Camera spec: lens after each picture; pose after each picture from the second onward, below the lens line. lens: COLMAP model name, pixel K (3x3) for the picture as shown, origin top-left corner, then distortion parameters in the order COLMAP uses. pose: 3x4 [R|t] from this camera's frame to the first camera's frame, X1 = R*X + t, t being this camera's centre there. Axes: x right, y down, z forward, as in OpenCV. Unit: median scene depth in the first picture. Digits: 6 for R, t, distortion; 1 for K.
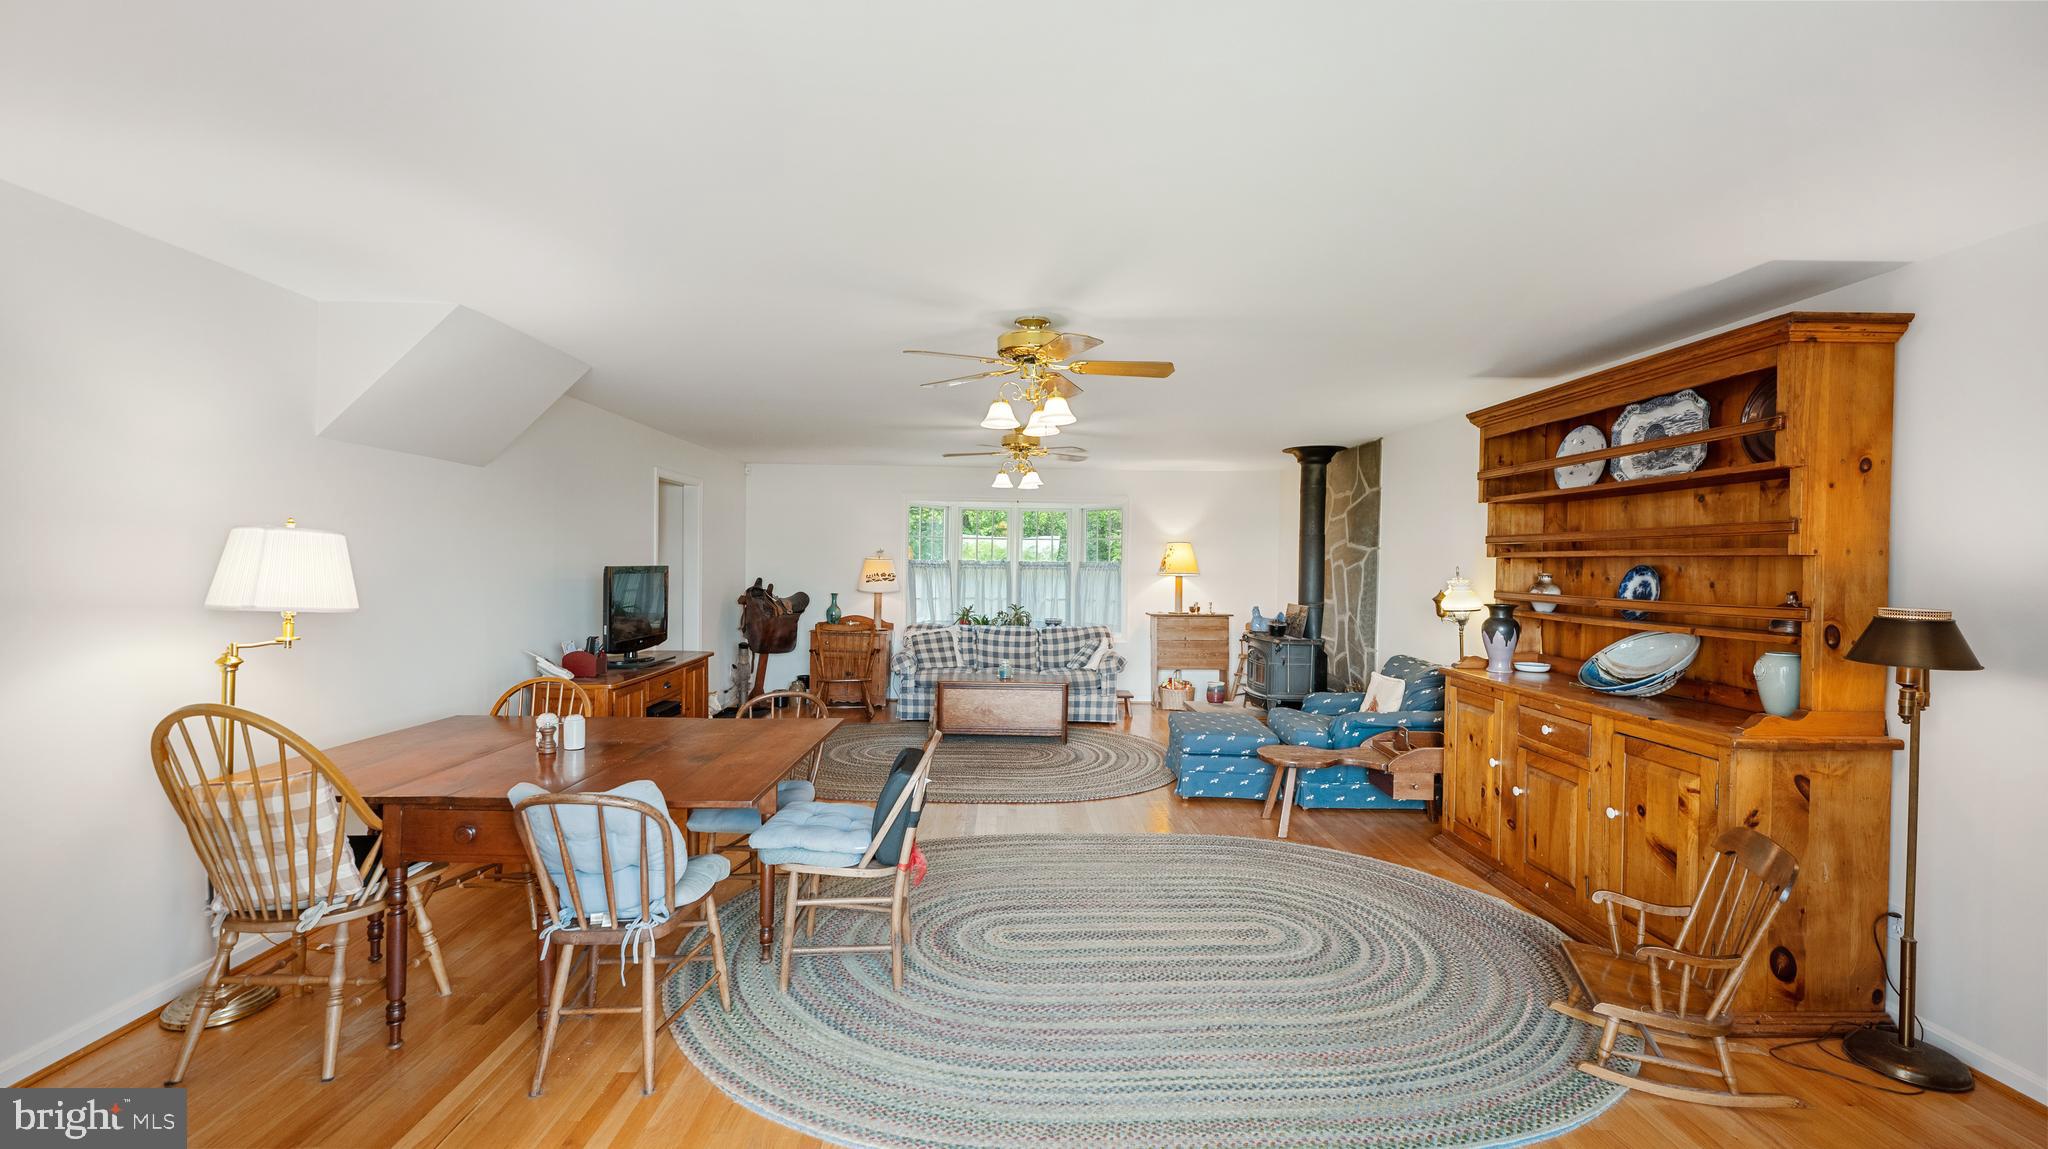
lens RADIAL K [[840.9, 0, 1028.7], [0, 840.9, 568.8], [0, 0, 1]] dist [0.001507, -0.000013]
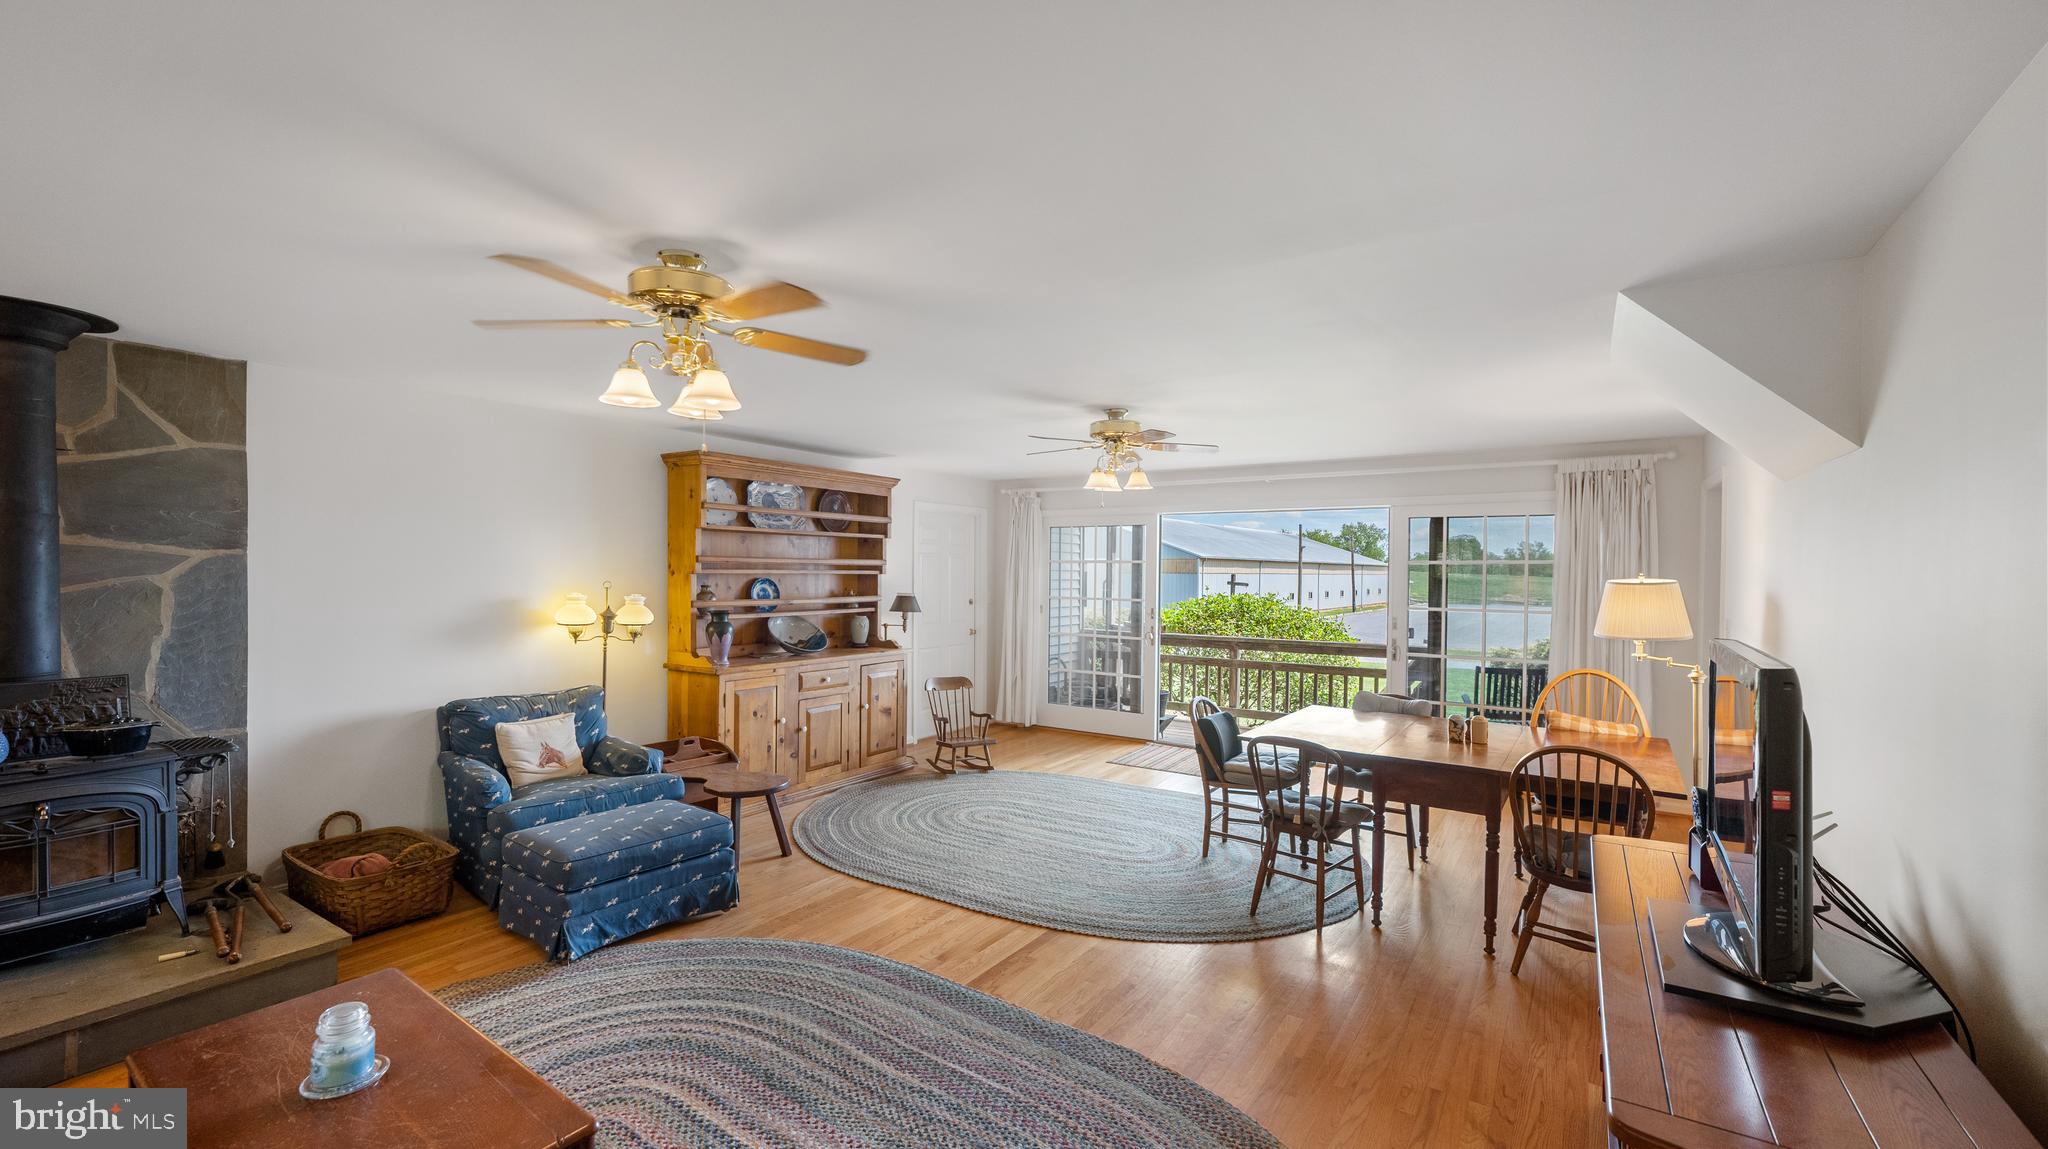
lens RADIAL K [[840.9, 0, 1024.7], [0, 840.9, 582.6], [0, 0, 1]] dist [0.001507, -0.000013]
pose [[-0.828826, -0.010410, 0.559410, -0.599315], [-0.003686, 0.999907, 0.013145, -0.019857], [-0.559494, 0.008833, -0.828787, 2.080302]]
